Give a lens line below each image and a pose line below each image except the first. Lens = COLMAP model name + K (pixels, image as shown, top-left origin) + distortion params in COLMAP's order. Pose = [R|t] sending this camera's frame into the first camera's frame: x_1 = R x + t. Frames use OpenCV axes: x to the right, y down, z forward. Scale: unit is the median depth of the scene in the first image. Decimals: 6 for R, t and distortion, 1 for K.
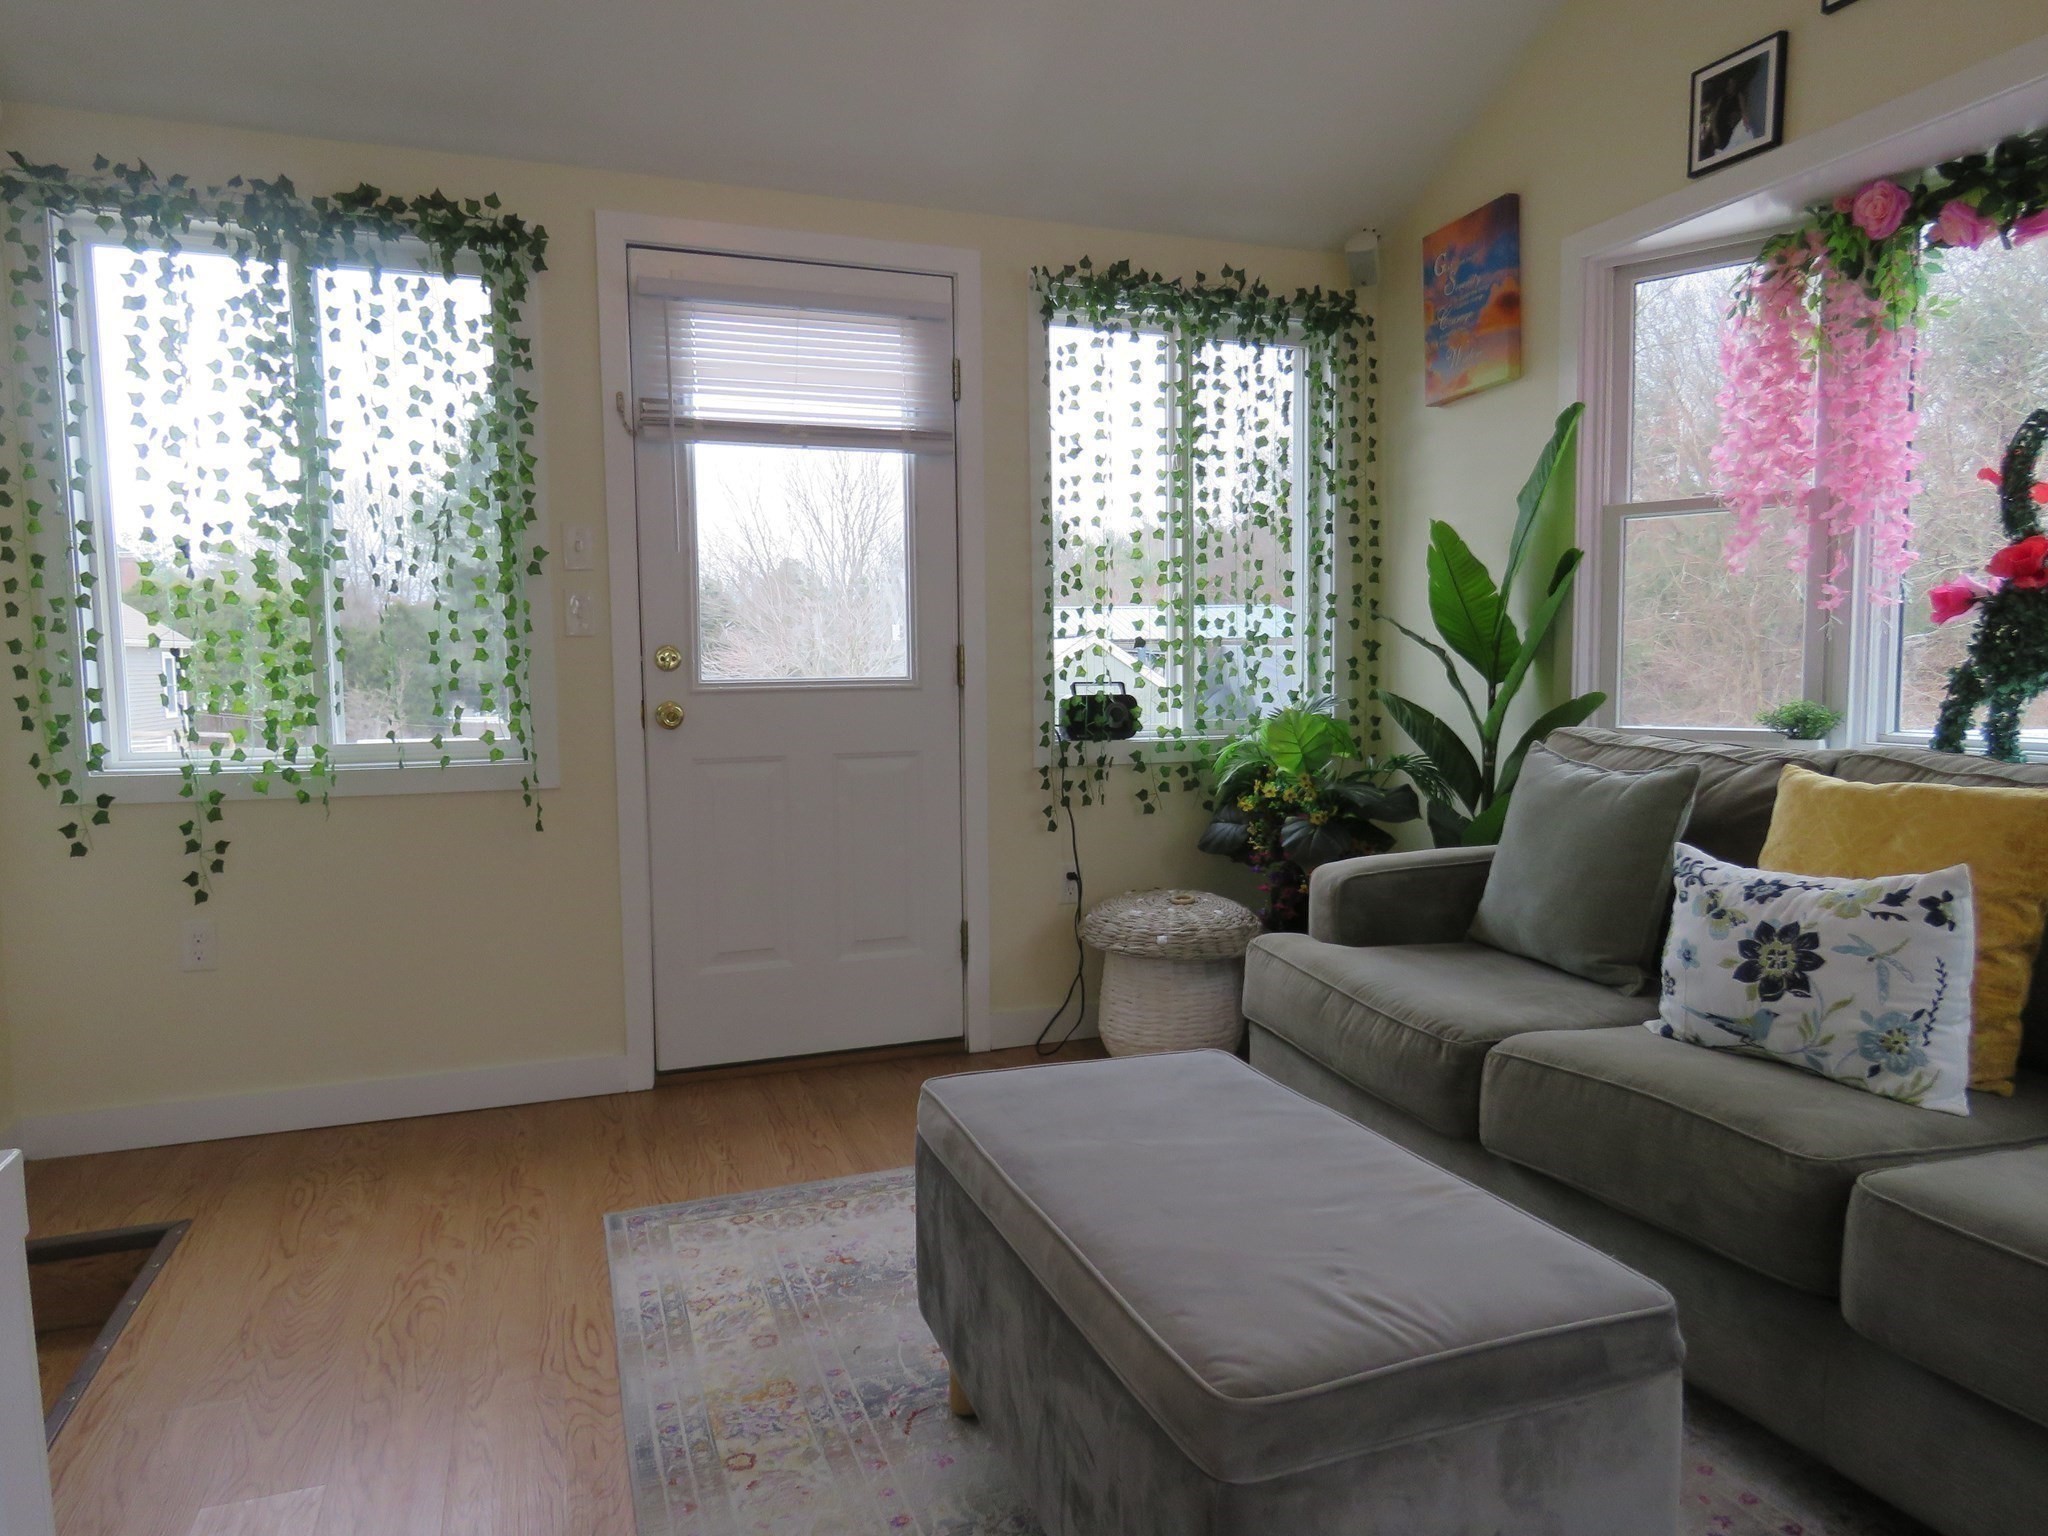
lens RADIAL K [[1305.1, 0, 1018.9], [0, 1305.1, 771.4], [0, 0, 1]] dist [-0.007374, 0.000271]
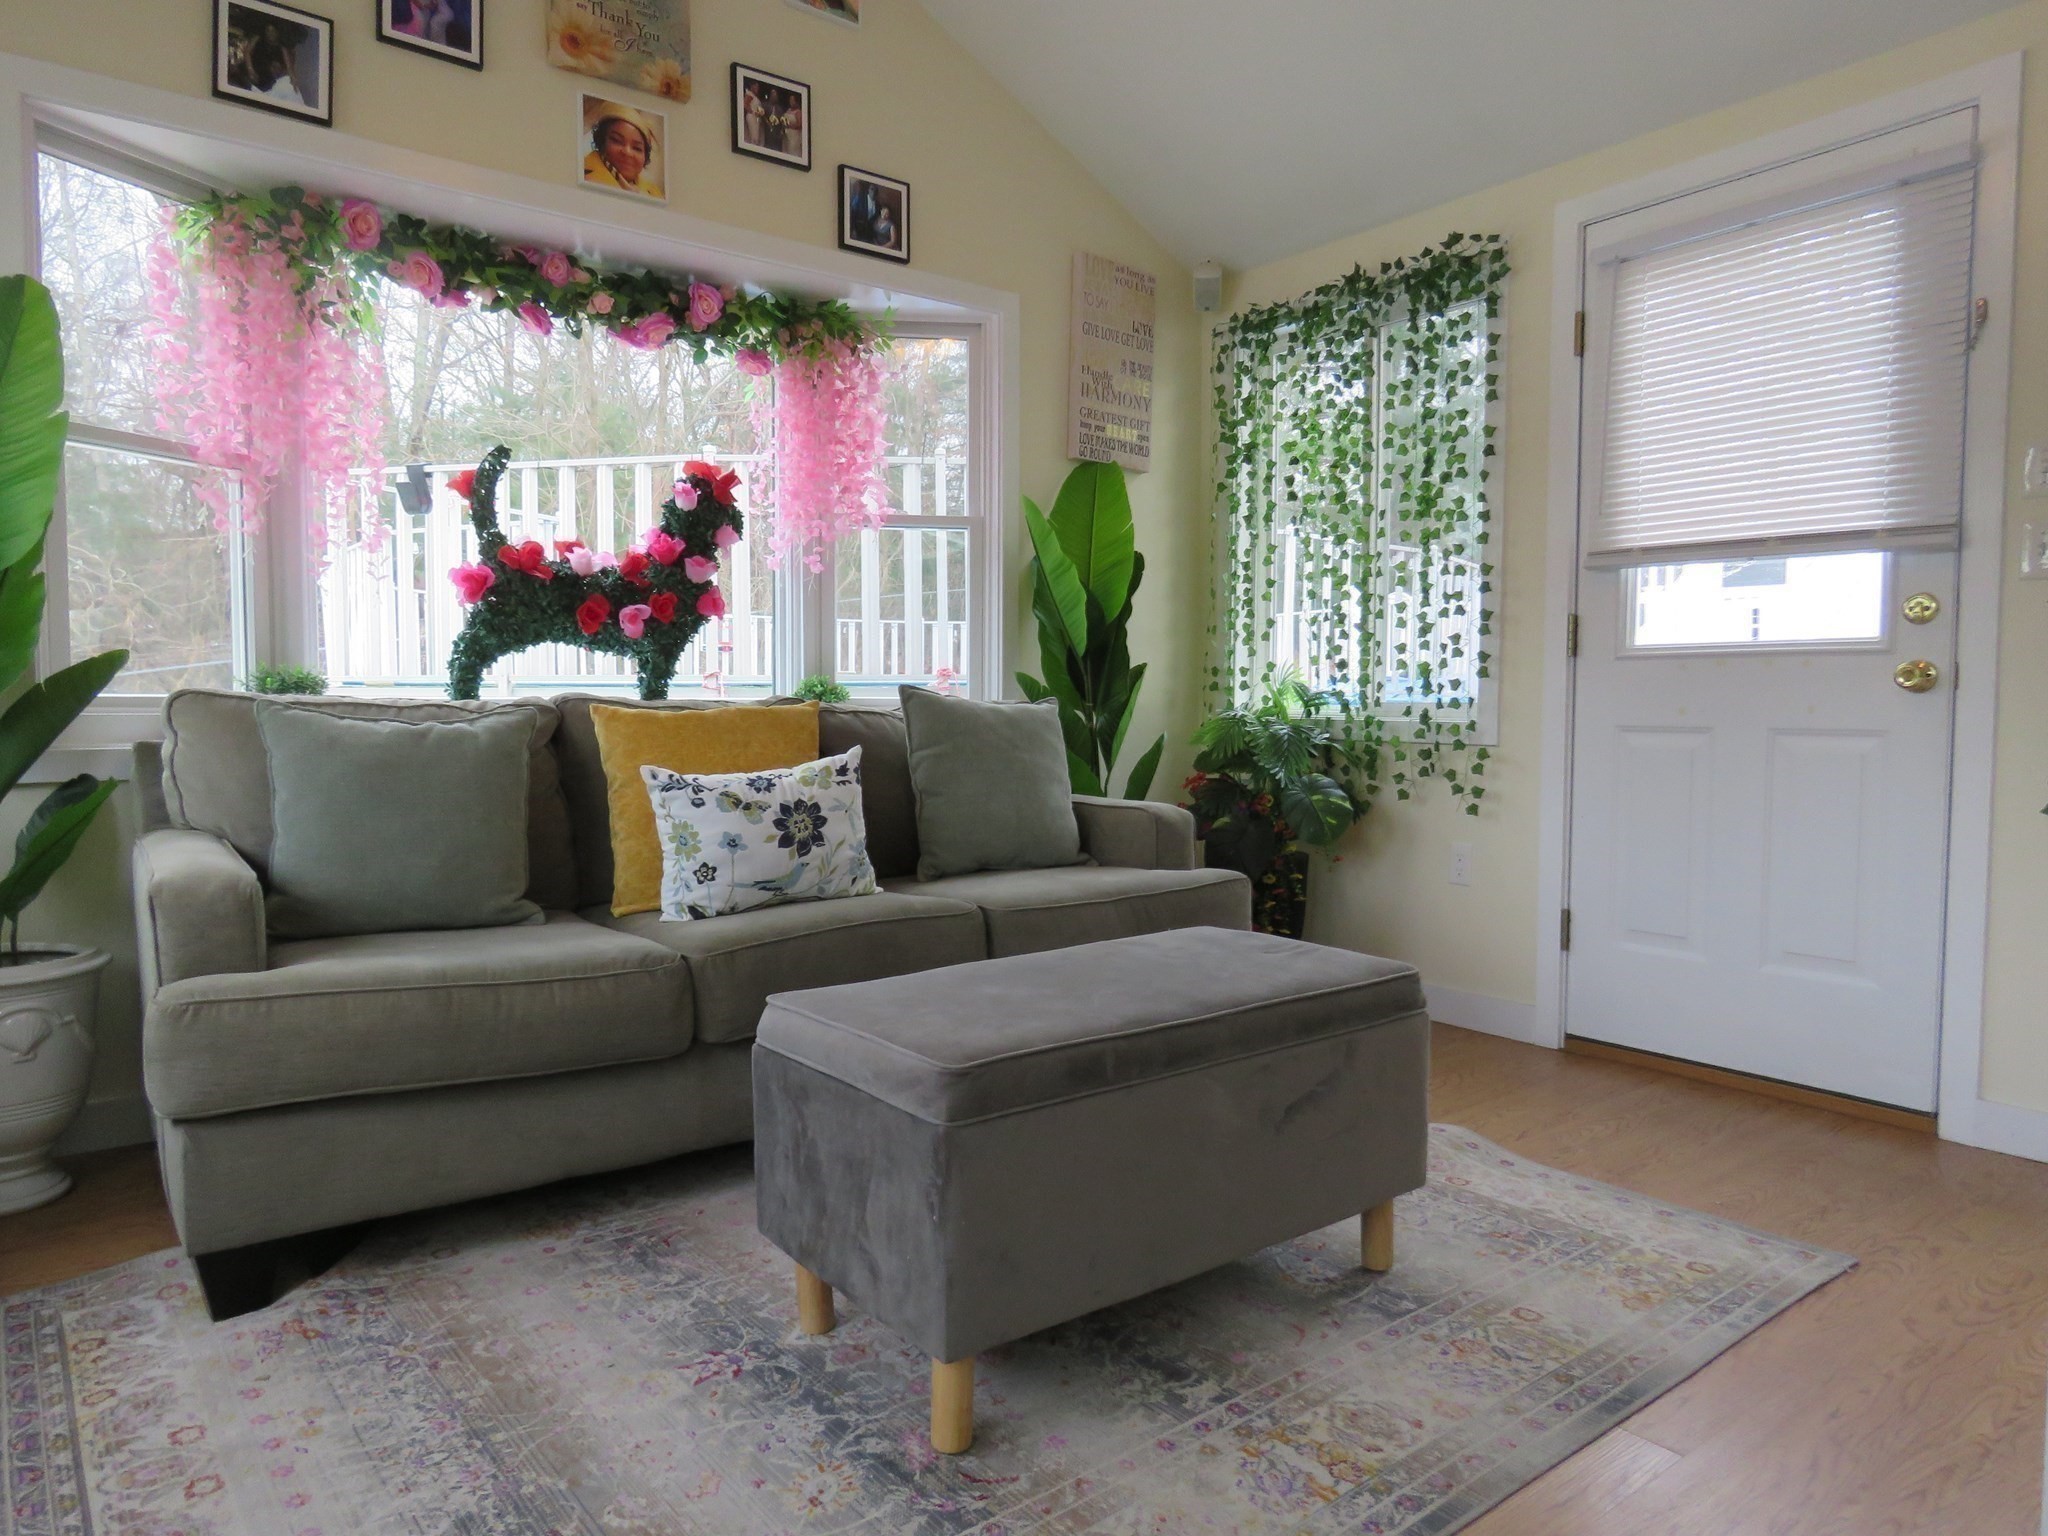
lens RADIAL K [[1305.1, 0, 1019.5], [0, 1305.1, 768.8], [0, 0, 1]] dist [-0.007374, 0.000271]
pose [[-0.301084, -0.039738, 0.952769, -0.618013], [0.078864, 0.994671, 0.066407, 0.004204], [-0.950331, 0.095134, -0.296345, 0.865714]]
